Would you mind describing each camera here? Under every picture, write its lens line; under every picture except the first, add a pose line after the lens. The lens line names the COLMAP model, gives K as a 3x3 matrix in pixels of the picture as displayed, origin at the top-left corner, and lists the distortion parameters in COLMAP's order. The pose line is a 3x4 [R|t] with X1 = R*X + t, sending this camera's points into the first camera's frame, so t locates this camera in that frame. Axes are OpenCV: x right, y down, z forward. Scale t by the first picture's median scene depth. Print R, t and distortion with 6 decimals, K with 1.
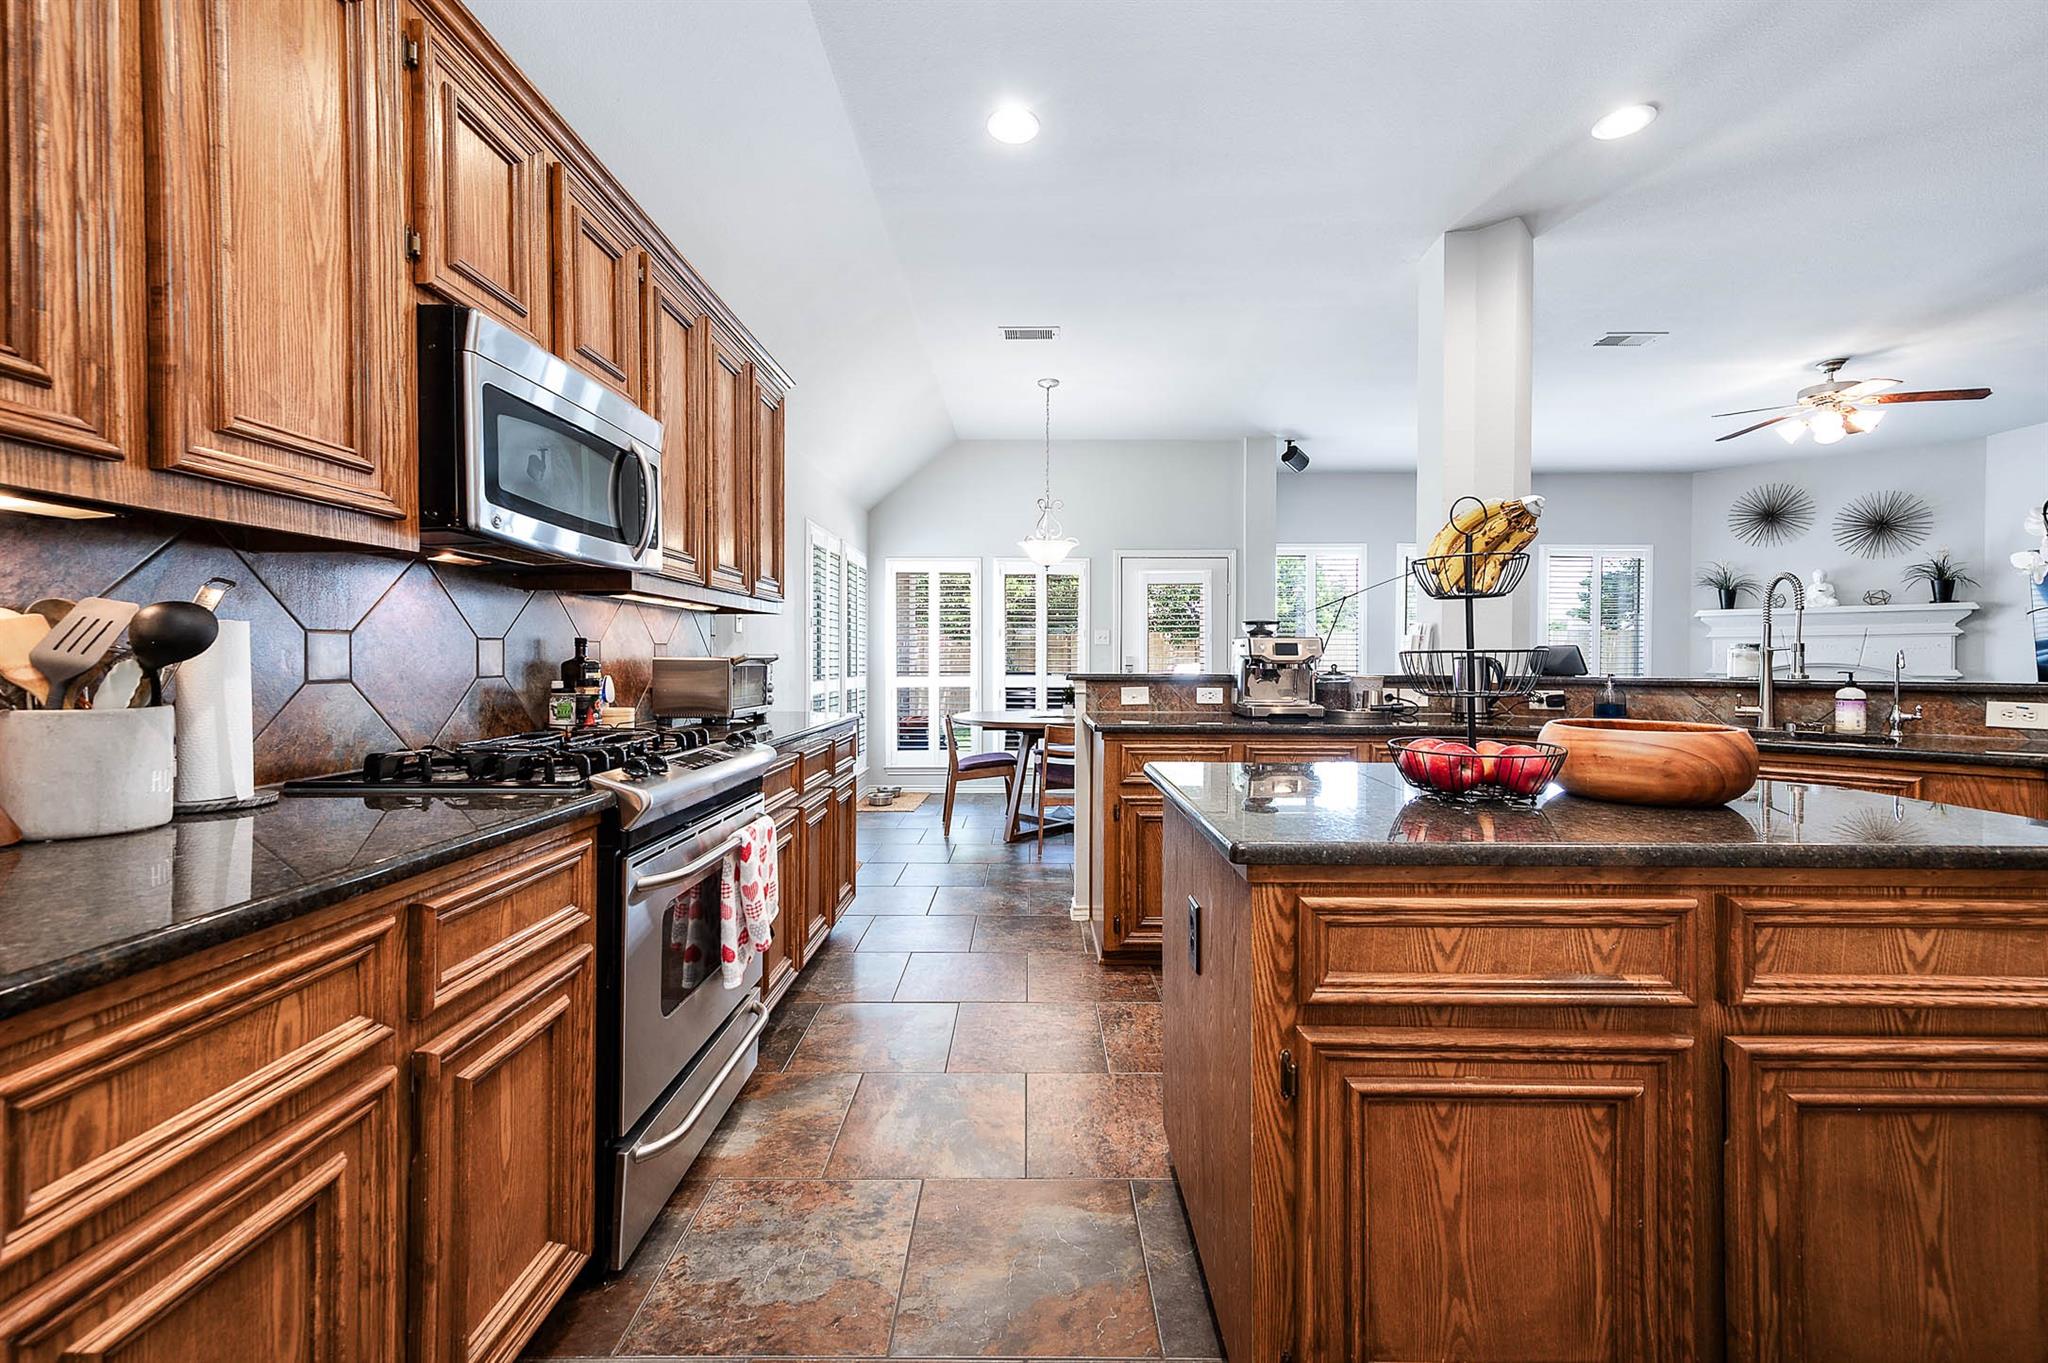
lens RADIAL K [[811.2, 0, 1024.0], [0, 811.2, 681.5], [0, 0, 1]] dist [-0.001214, -0.000134]
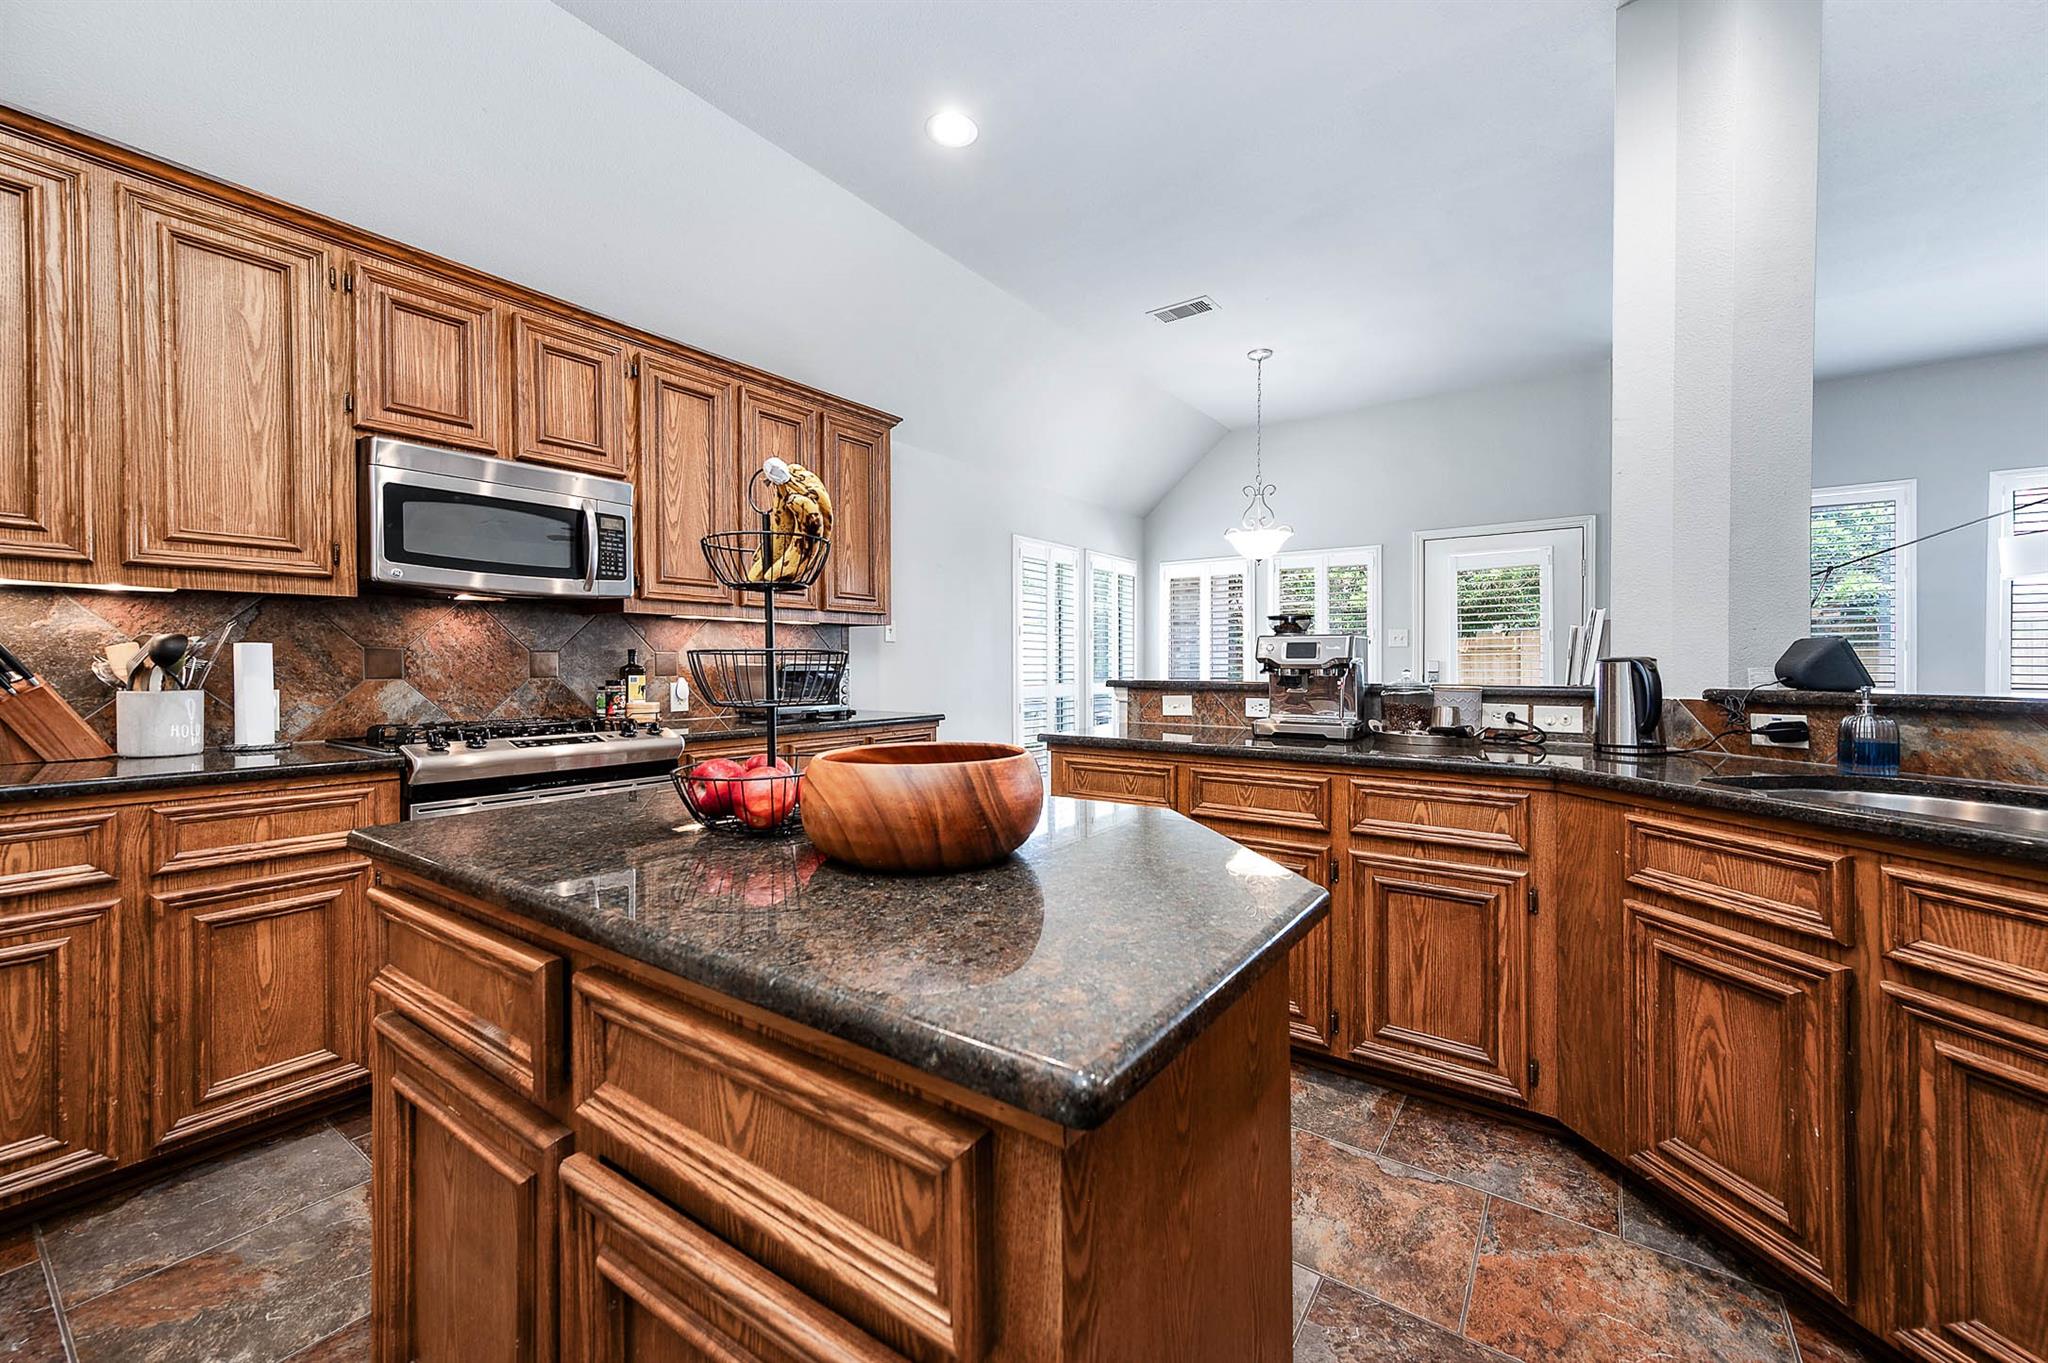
lens RADIAL K [[806.2, 0, 1024.0], [0, 806.2, 681.5], [0, 0, 1]] dist [0.008790, 0.000148]
pose [[0.813307, 0.008991, -0.581766, 0.758564], [-0.013853, 0.999896, -0.003913, -0.003988], [0.581671, 0.011242, 0.813347, 0.291796]]
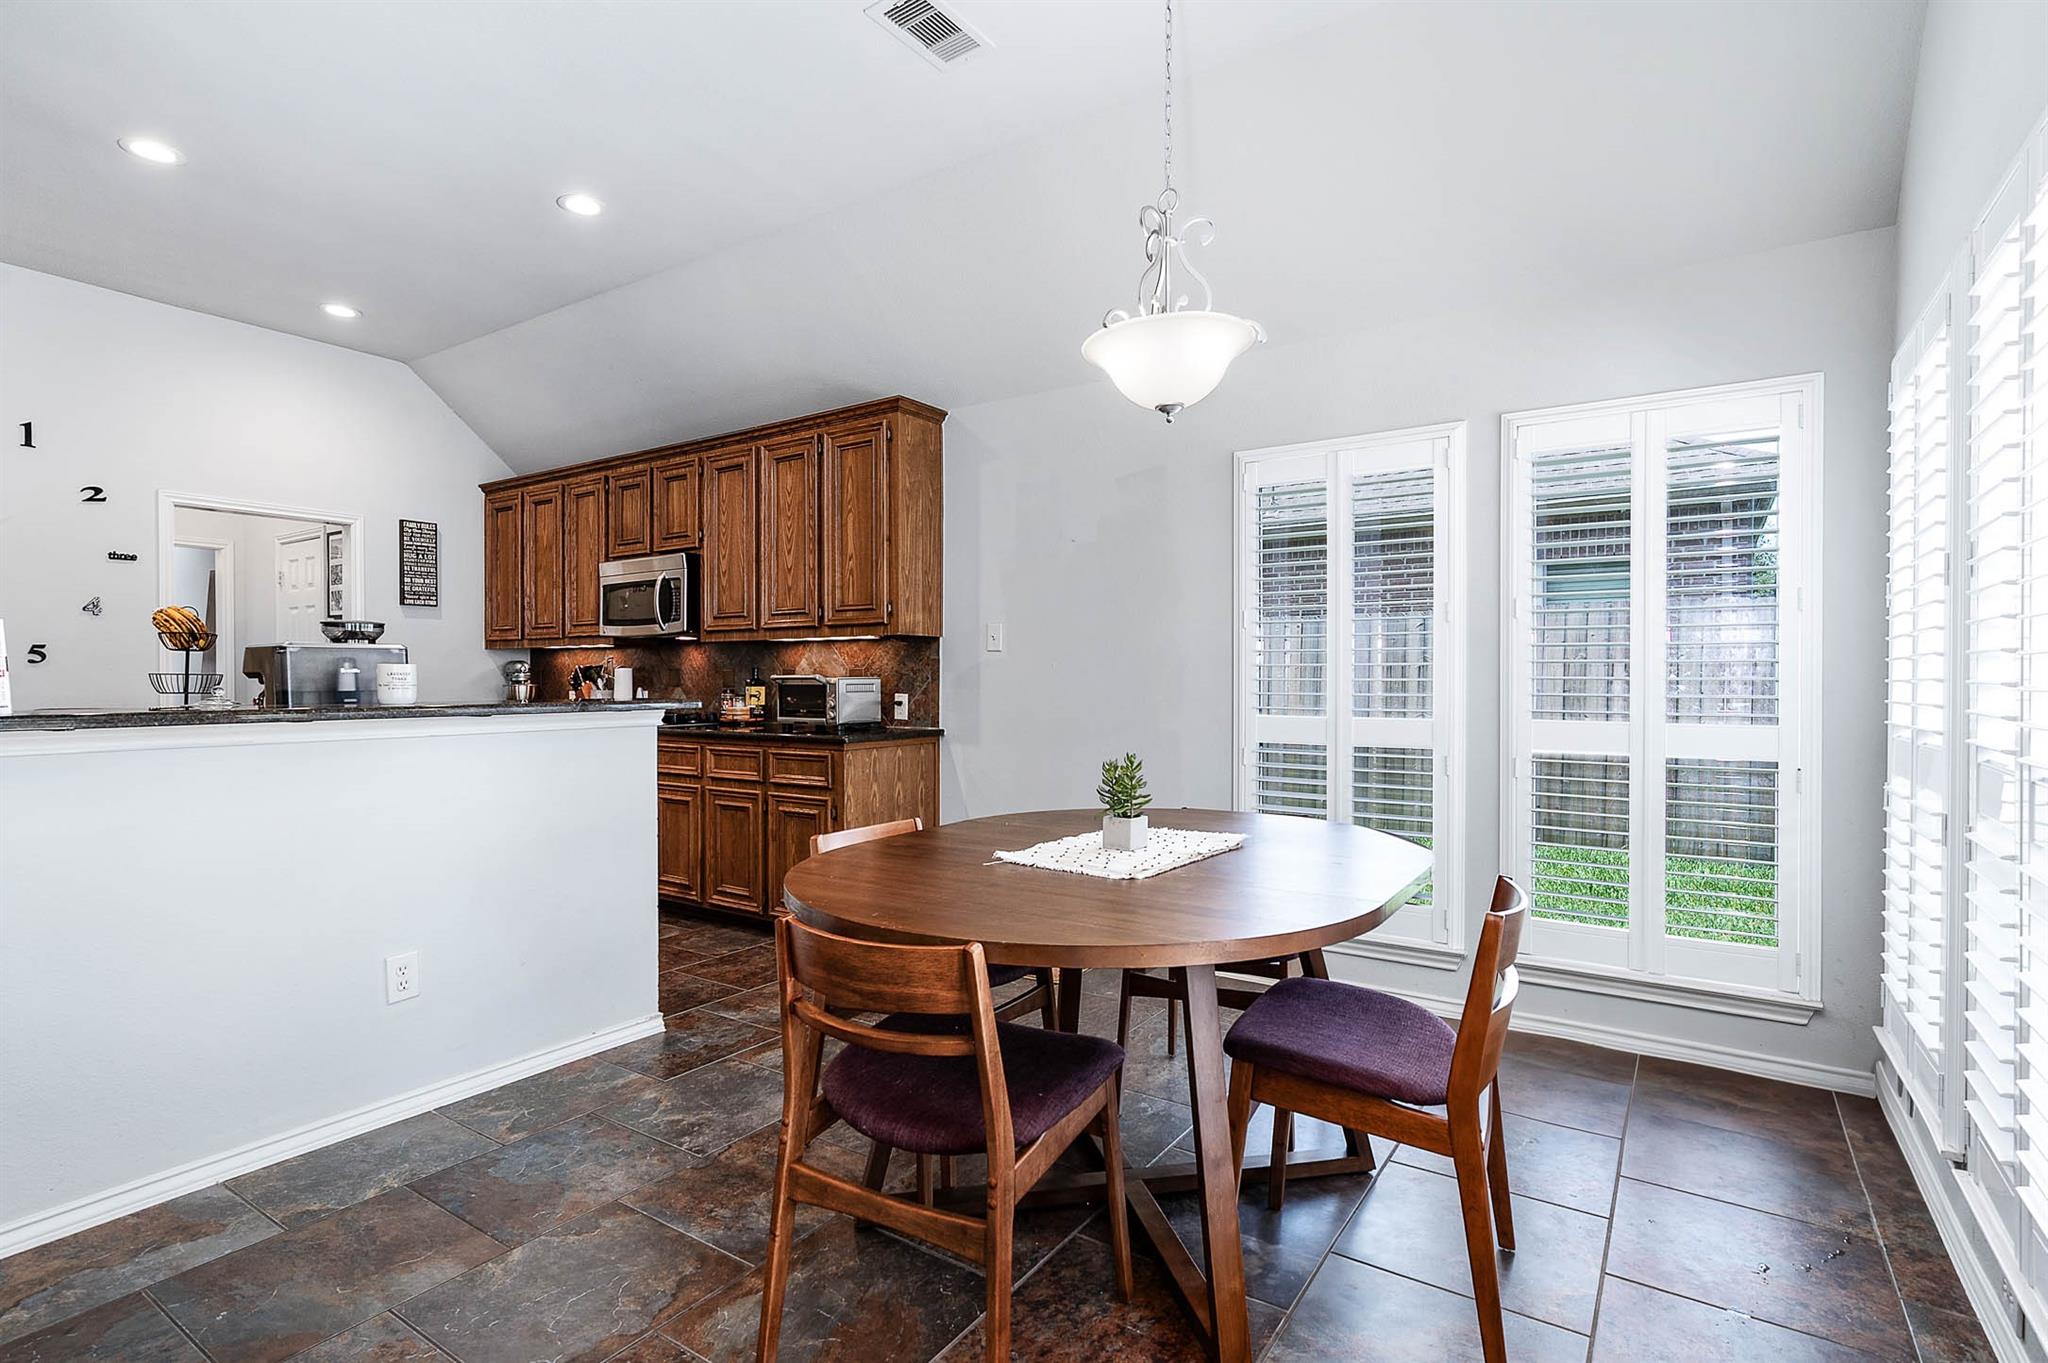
lens RADIAL K [[937.8, 0, 1024.0], [0, 937.8, 681.5], [0, 0, 1]] dist [0.000015, 0.000005]
pose [[-0.581444, 0.007379, -0.813553, 0.812481], [-0.028638, 0.999154, 0.029530, -0.100369], [0.813082, 0.040469, -0.580741, 2.834580]]
